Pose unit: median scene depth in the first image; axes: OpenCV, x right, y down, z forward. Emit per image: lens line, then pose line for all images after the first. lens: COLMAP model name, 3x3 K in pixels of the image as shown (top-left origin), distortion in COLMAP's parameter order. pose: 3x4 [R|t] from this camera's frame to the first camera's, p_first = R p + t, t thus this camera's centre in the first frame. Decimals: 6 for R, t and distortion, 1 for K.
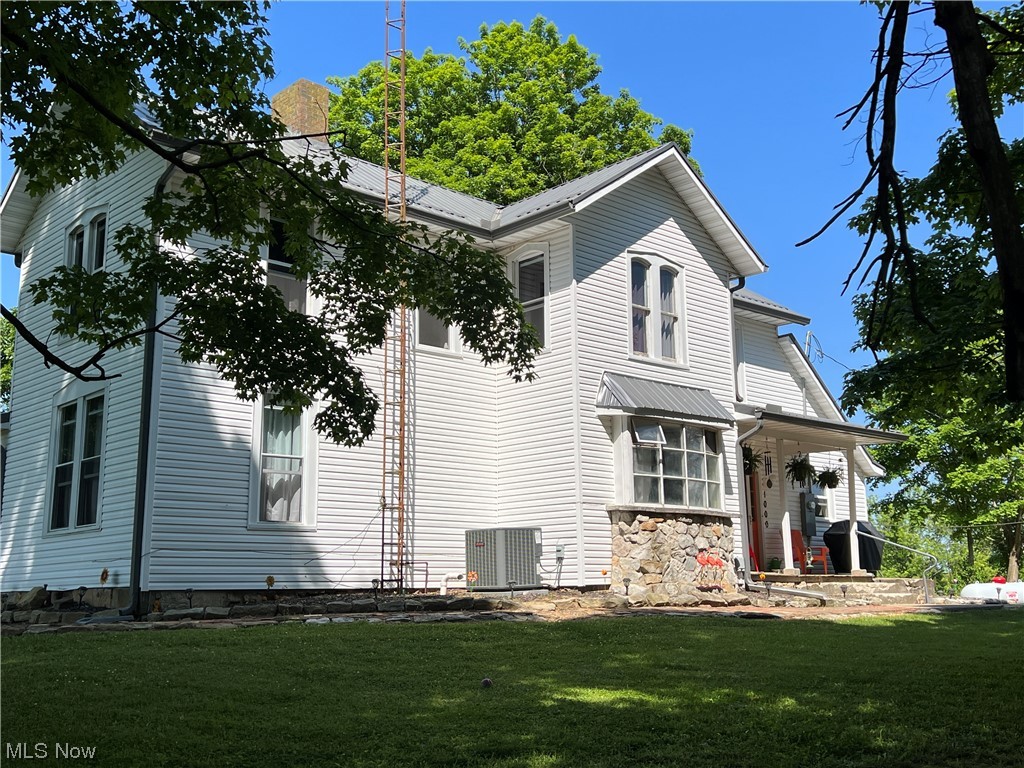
lens RADIAL K [[1098.6, 0, 510.0], [0, 1098.6, 376.6], [0, 0, 1]] dist [0.025040, 0.000000]
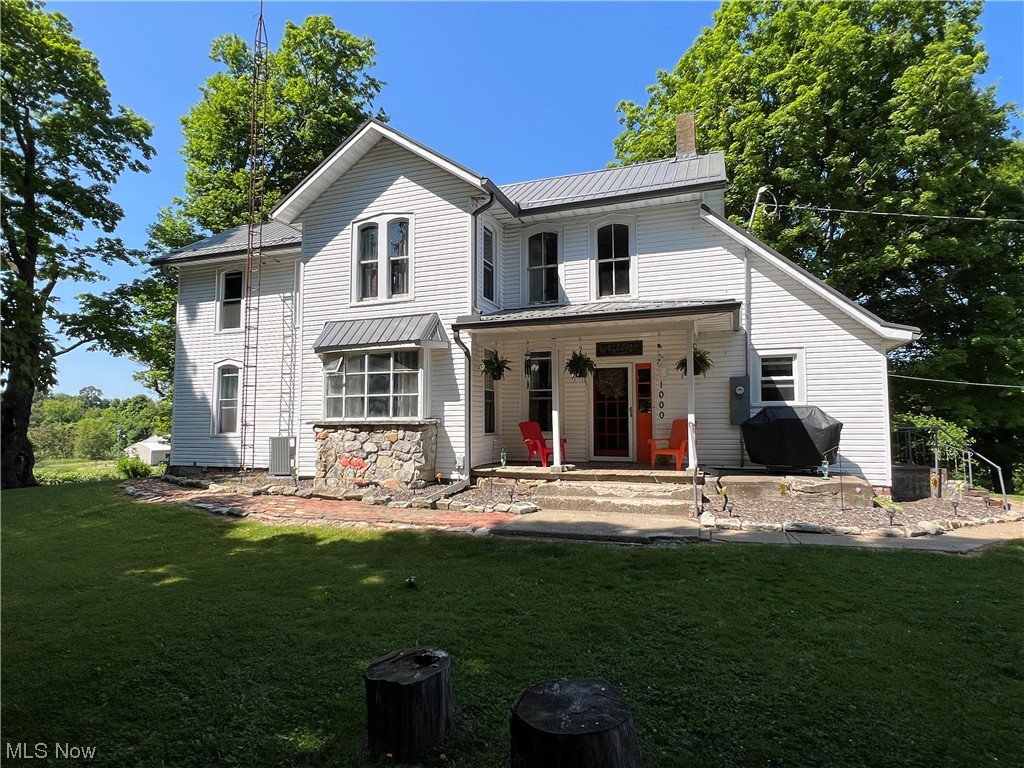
lens RADIAL K [[580.0, 0, 514.8], [0, 580.0, 390.7], [0, 0, 1]] dist [-0.009082, -0.002926]
pose [[0.458892, -0.050259, -0.887069, 0.811512], [0.173023, 0.984340, 0.033737, 0.093338], [0.871482, -0.168965, 0.460402, 0.838404]]
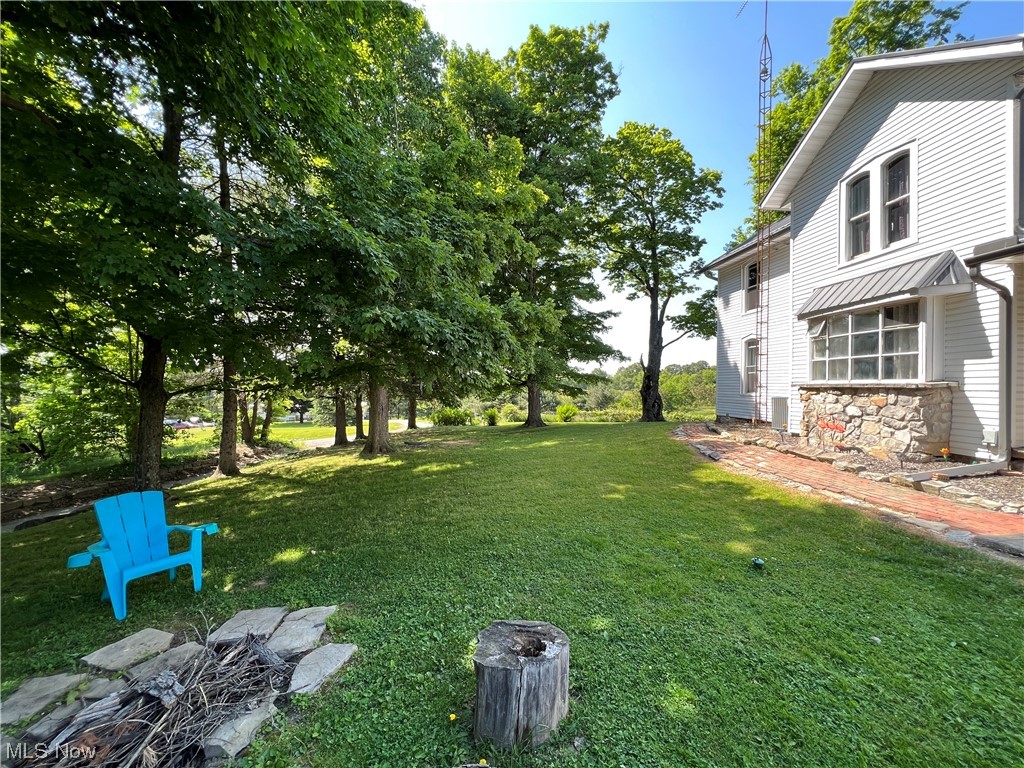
lens RADIAL K [[409.5, 0, 513.0], [0, 409.5, 385.3], [0, 0, 1]] dist [-0.000720, -0.000995]
pose [[-0.600085, 0.001780, -0.799934, 0.732378], [0.151856, 0.982067, -0.111732, 0.115490], [0.785390, -0.188523, -0.589594, 0.959968]]
